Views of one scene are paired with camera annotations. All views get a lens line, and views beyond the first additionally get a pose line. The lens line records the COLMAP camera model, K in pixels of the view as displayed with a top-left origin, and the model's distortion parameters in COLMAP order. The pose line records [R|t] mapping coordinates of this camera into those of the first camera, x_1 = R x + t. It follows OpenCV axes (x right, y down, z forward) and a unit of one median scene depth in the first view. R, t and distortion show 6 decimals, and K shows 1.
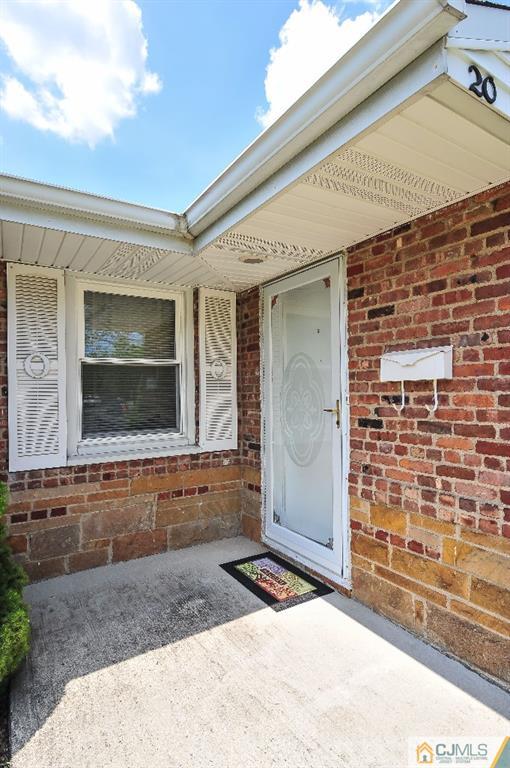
lens RADIAL K [[414.0, 0, 255.0], [0, 414.0, 384.0], [0, 0, 1]] dist [-0.002268, -0.000359]
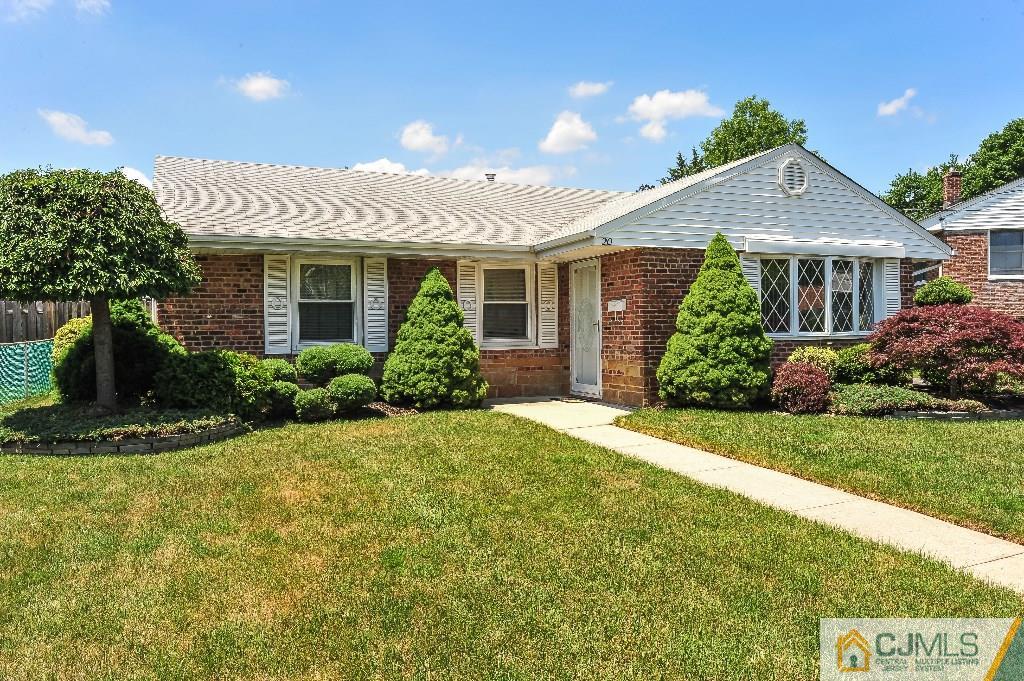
lens RADIAL K [[740.2, 0, 512.8], [0, 740.2, 326.1], [0, 0, 1]] dist [-0.001110, -0.000921]
pose [[0.988594, -0.001760, -0.150596, 0.306766], [0.003575, 0.999924, 0.011782, 0.020961], [0.150564, -0.012186, 0.988525, -2.775753]]
